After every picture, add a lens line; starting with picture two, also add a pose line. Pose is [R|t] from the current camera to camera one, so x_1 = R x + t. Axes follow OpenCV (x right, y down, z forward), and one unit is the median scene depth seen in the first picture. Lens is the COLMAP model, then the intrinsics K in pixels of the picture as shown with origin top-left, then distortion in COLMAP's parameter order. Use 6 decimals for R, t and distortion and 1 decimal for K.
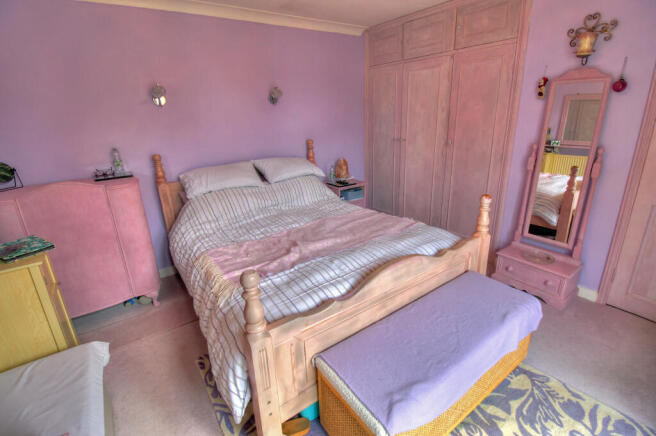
lens RADIAL K [[306.1, 0, 328.0], [0, 306.1, 218.0], [0, 0, 1]] dist [-0.019025, -0.000552]
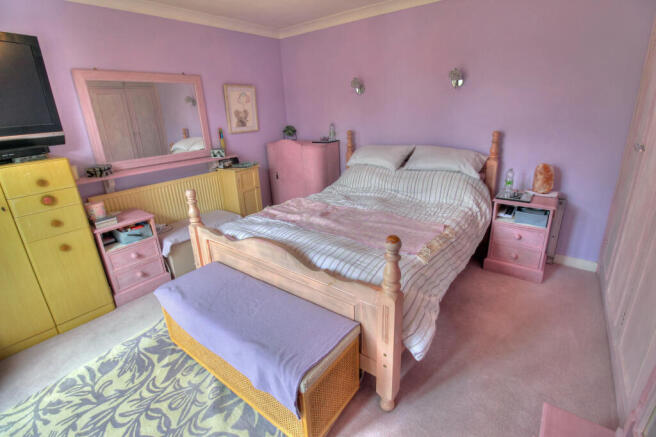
lens RADIAL K [[299.0, 0, 328.0], [0, 299.0, 218.5], [0, 0, 1]] dist [0.000810, 0.000010]
pose [[0.297844, 0.350573, -0.887912, 1.055560], [-0.276450, 0.921946, 0.271277, -0.253052], [0.913709, 0.164665, 0.371512, 0.654539]]
